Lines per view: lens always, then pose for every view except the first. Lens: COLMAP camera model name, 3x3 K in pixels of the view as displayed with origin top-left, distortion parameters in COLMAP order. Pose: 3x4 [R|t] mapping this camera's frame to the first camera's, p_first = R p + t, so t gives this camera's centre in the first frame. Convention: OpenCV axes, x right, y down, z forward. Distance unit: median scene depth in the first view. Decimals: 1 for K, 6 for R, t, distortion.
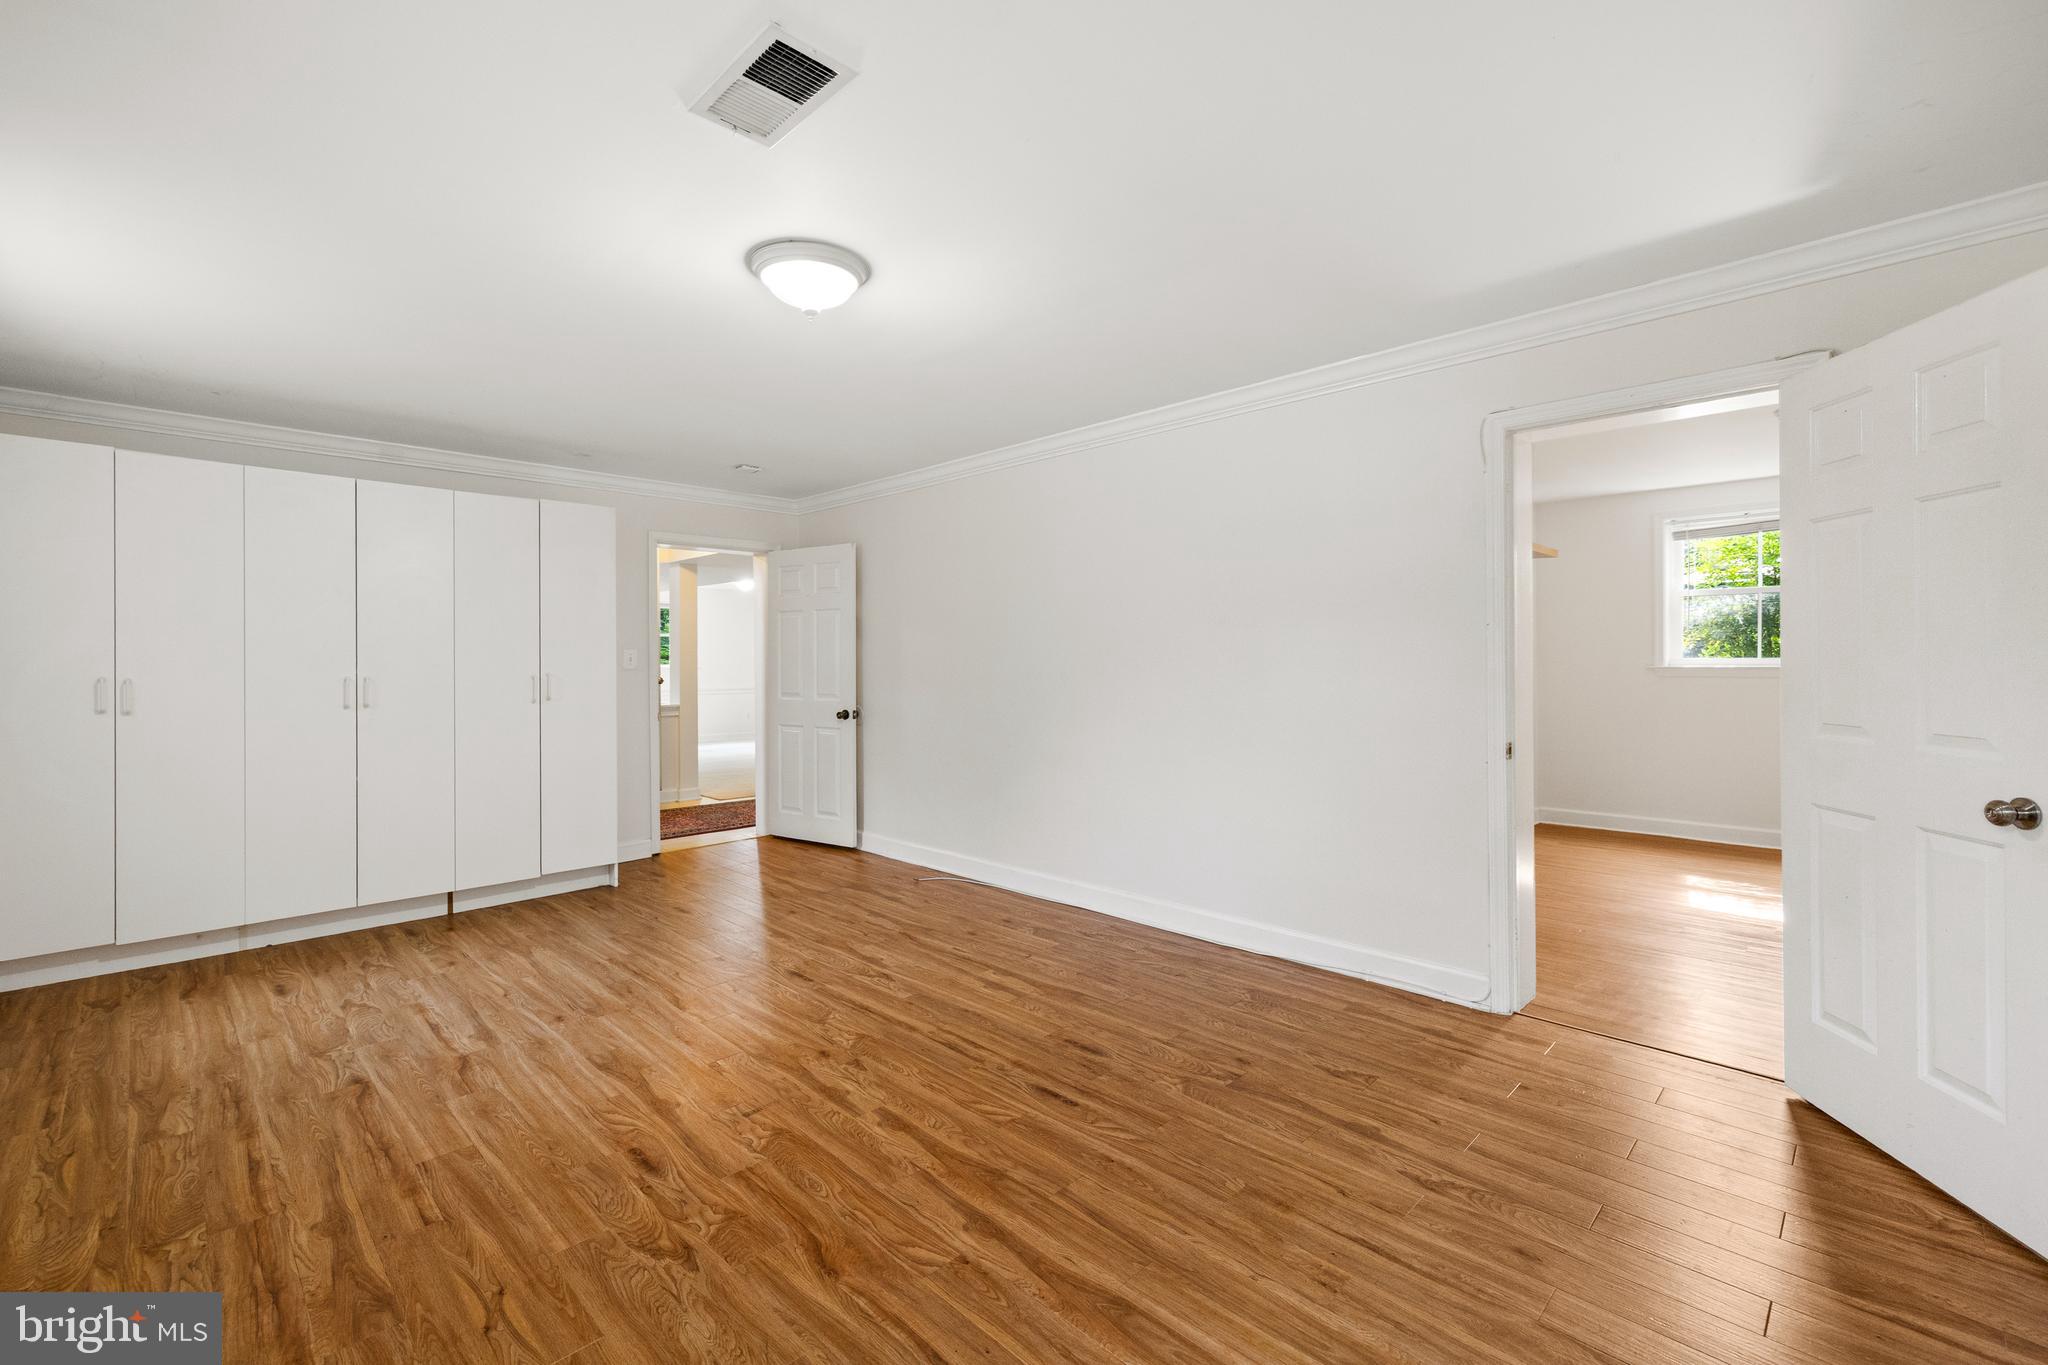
lens RADIAL K [[877.0, 0, 1020.6], [0, 877.0, 670.9], [0, 0, 1]] dist [-0.001380, -0.000676]
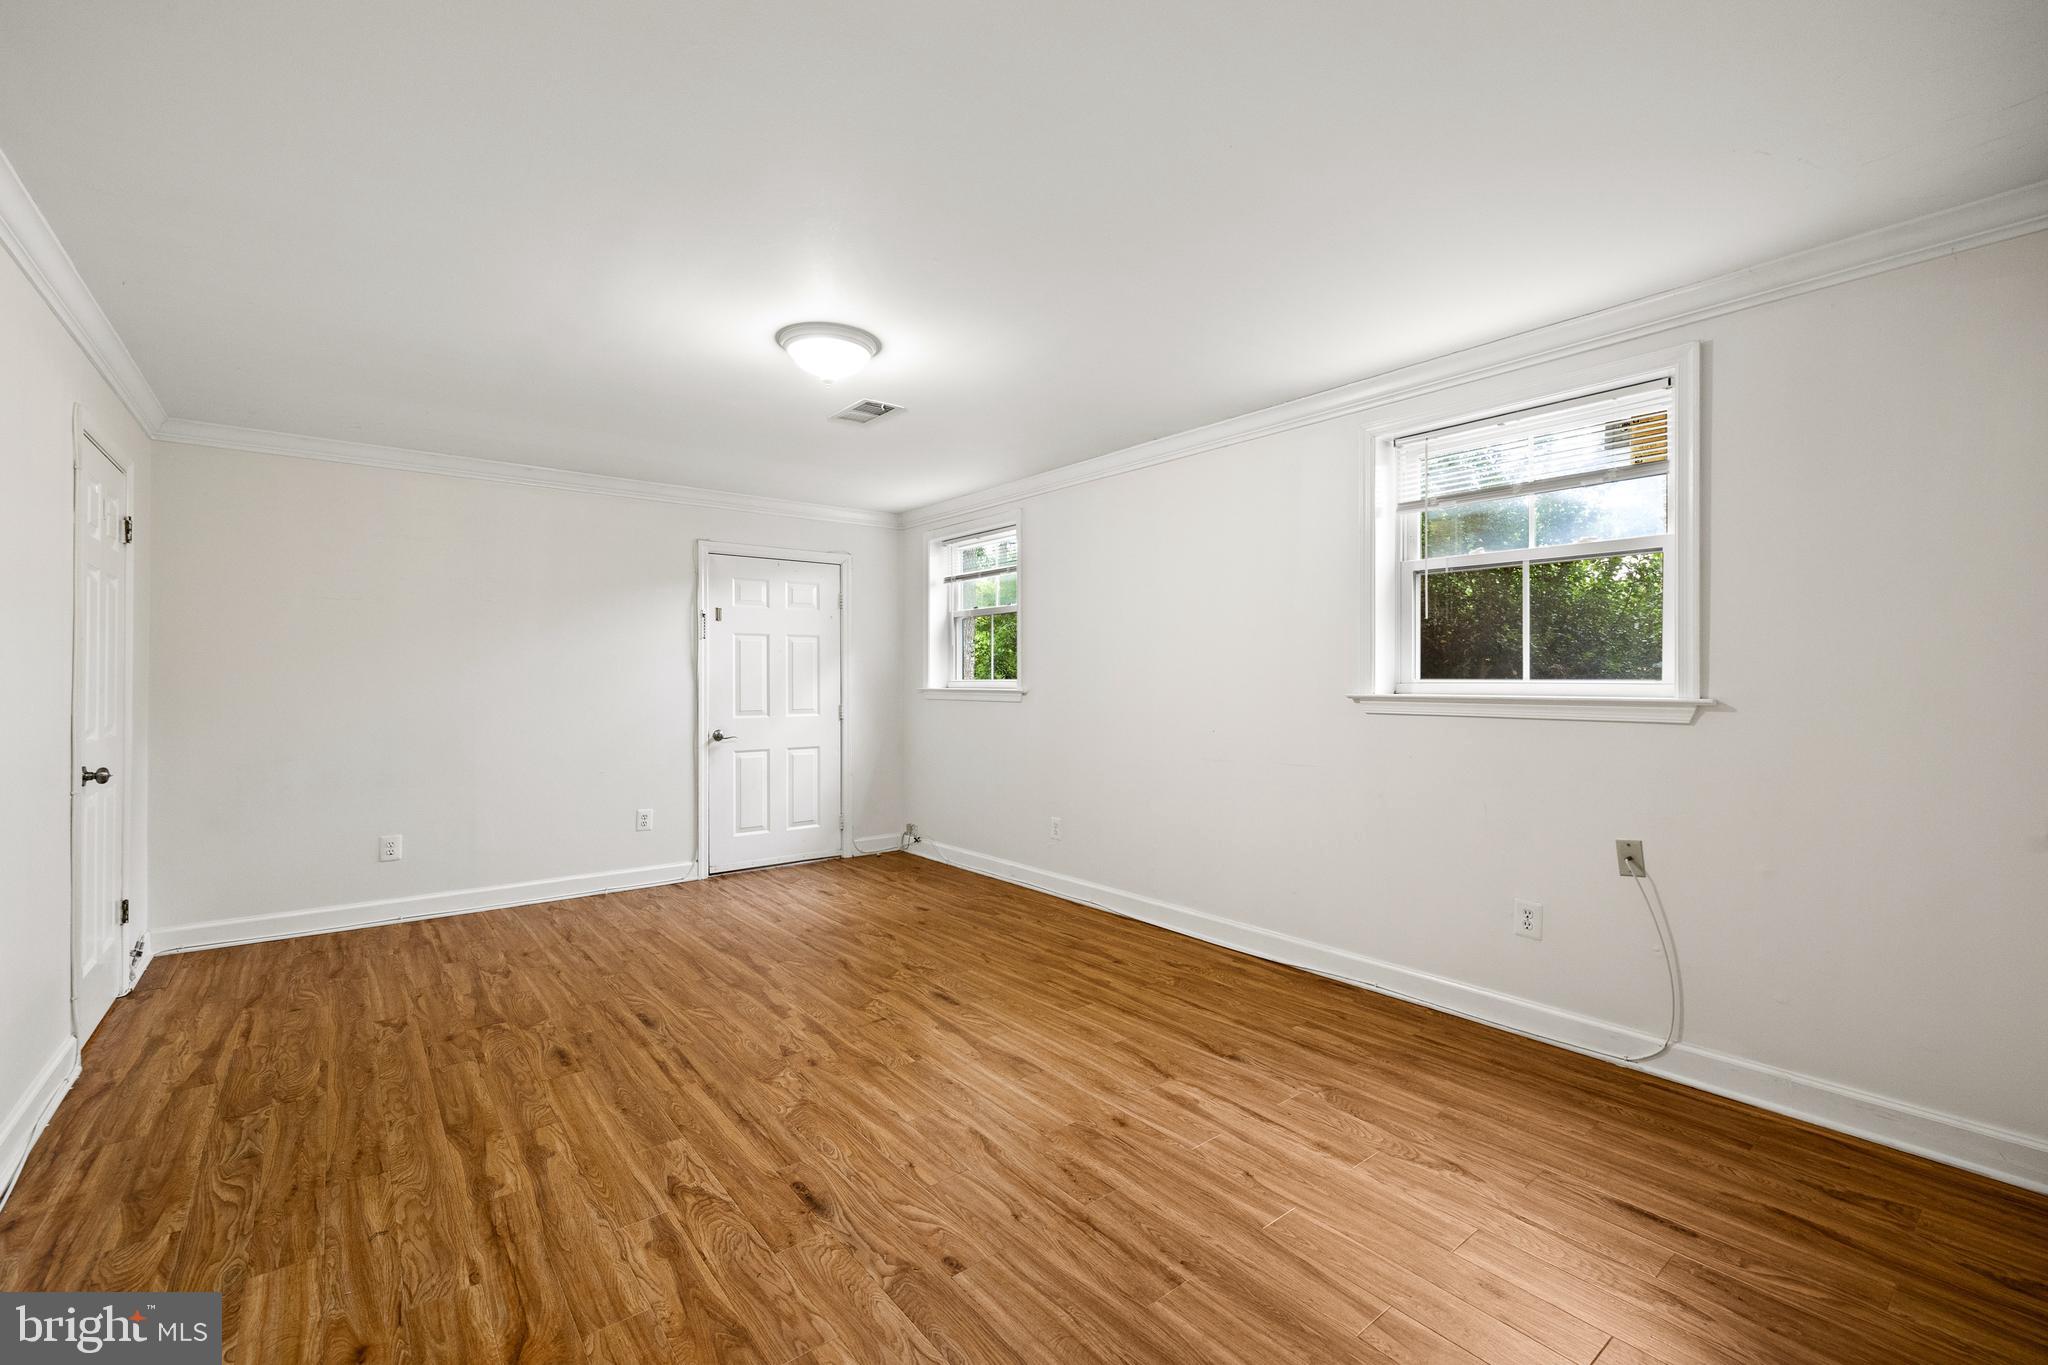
lens RADIAL K [[877.0, 0, 1019.9], [0, 877.0, 676.7], [0, 0, 1]] dist [-0.001380, -0.000676]
pose [[-0.992735, 0.004465, 0.120241, -0.602339], [0.005339, 0.999962, 0.006947, -0.014677], [-0.120205, 0.007539, -0.992720, 2.028922]]
